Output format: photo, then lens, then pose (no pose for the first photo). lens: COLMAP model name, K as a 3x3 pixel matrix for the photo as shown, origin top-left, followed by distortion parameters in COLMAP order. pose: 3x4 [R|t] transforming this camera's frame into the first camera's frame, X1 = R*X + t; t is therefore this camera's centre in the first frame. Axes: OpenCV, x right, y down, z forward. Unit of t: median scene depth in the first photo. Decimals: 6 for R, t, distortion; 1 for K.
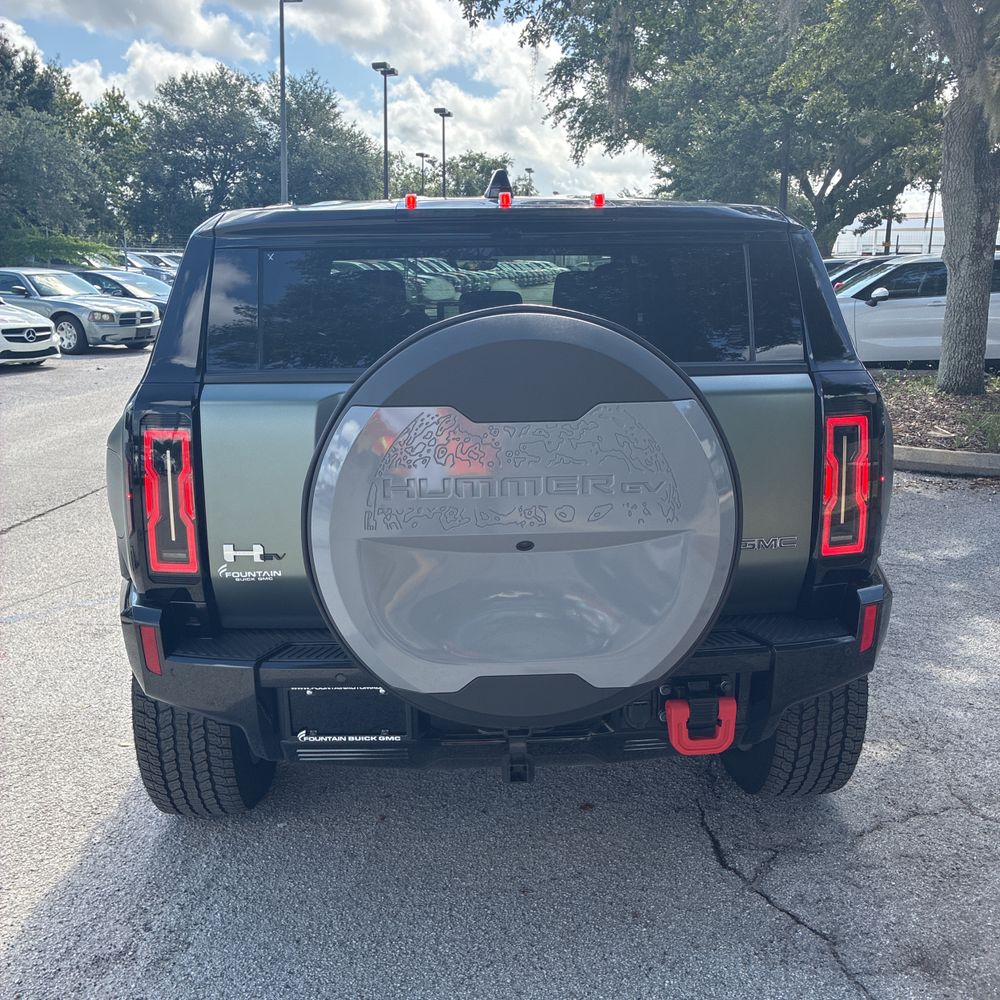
lens RADIAL K [[1016.3, 0, 500.0], [0, 1016.3, 500.0], [0, 0, 1]] dist [0.030115, -0.011056]
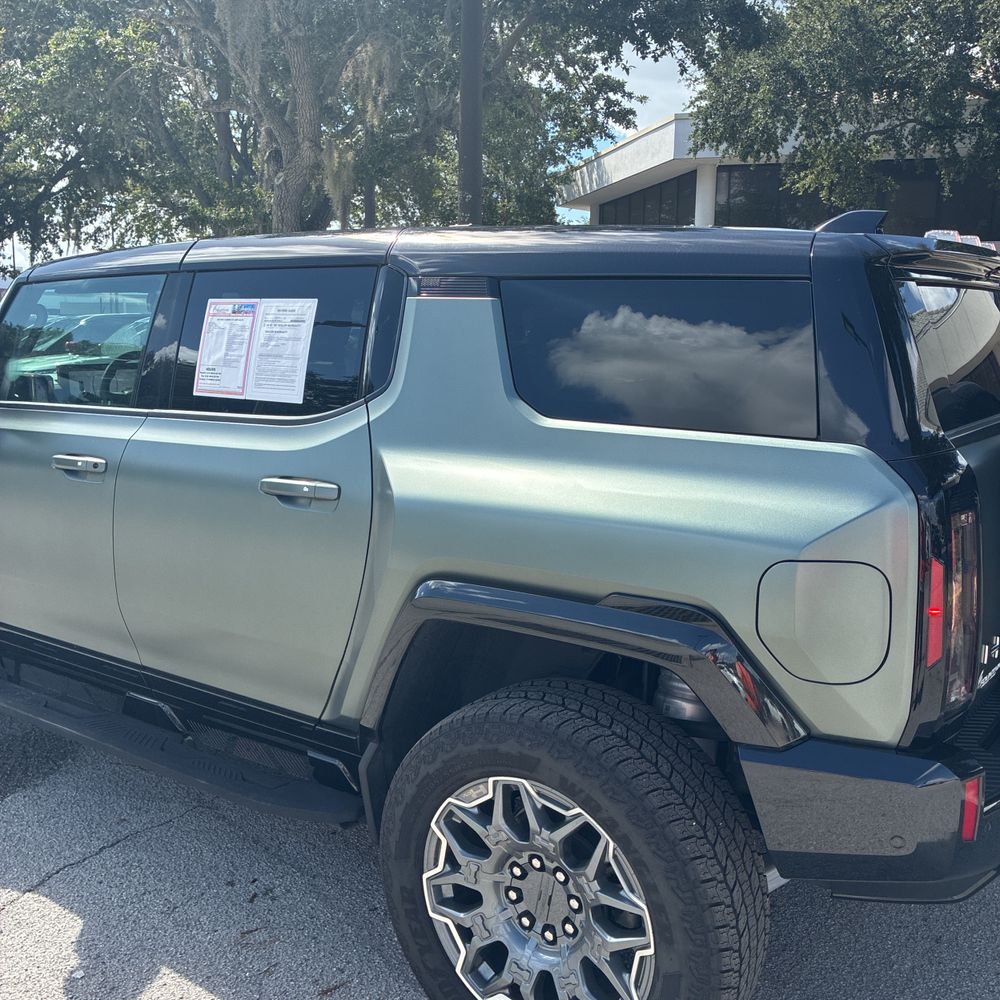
lens RADIAL K [[1014.7, 0, 508.9], [0, 1014.7, 500.3], [0, 0, 1]] dist [0.025644, -0.018355]
pose [[0.602109, -0.126853, 0.788272, -1.100044], [0.171096, 0.984862, 0.027800, -0.153604], [-0.779866, 0.118132, 0.614699, 0.777695]]
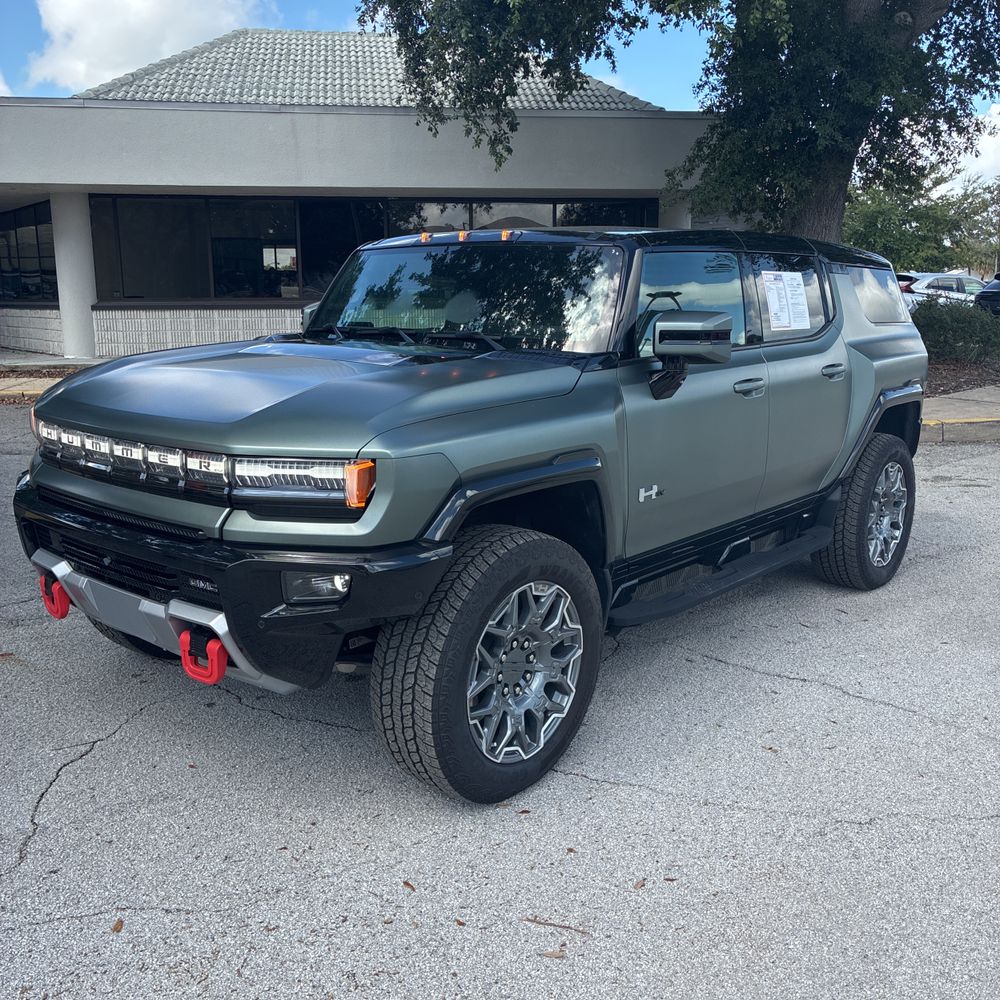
lens RADIAL K [[1005.8, 0, 511.5], [0, 1005.8, 487.9], [0, 0, 1]] dist [0.040113, -0.020360]
pose [[-0.735696, -0.128524, 0.665006, -1.316749], [0.154781, 0.923949, 0.349803, -0.759105], [-0.659389, 0.360278, -0.659852, 3.405749]]
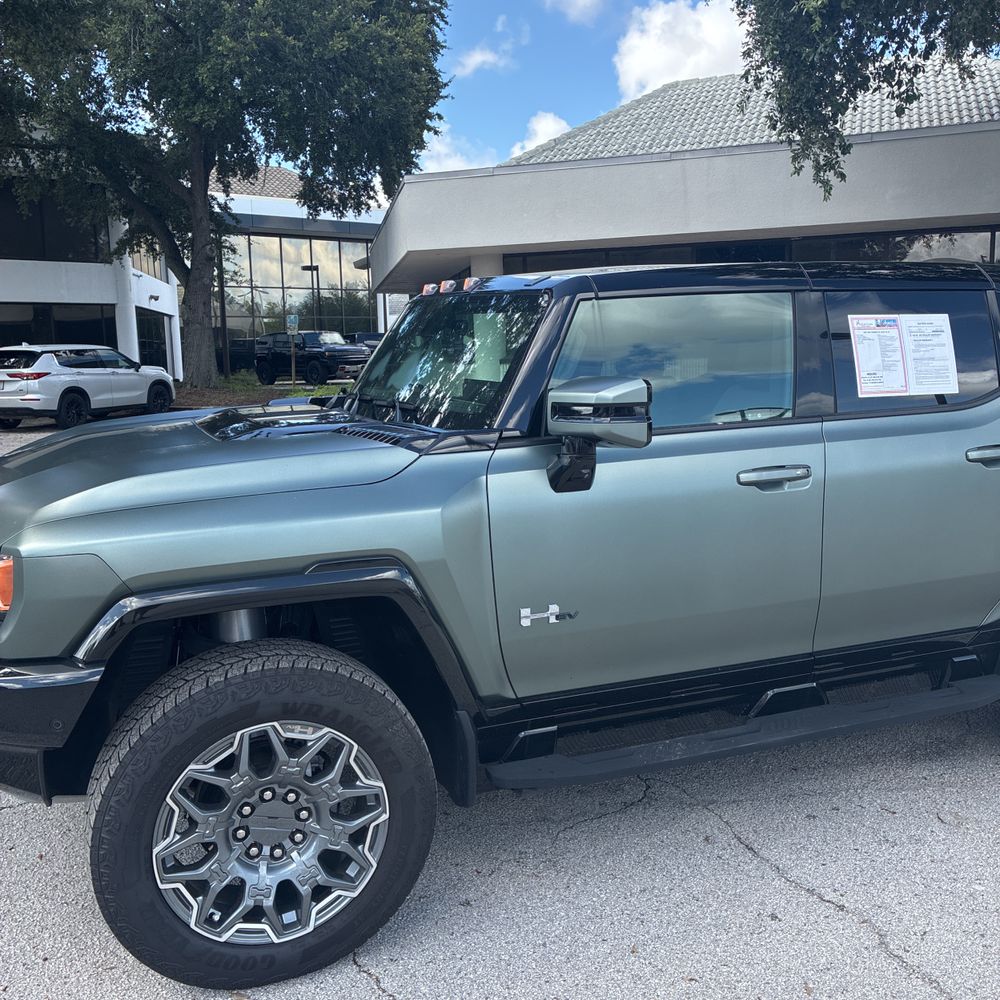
lens RADIAL K [[1005.8, 0, 511.5], [0, 1005.8, 487.9], [0, 0, 1]] dist [0.040113, -0.020360]
pose [[-0.335279, -0.128592, 0.933302, -1.498020], [0.233084, 0.948522, 0.214423, -0.579615], [-0.912831, 0.289429, -0.288046, 2.588811]]
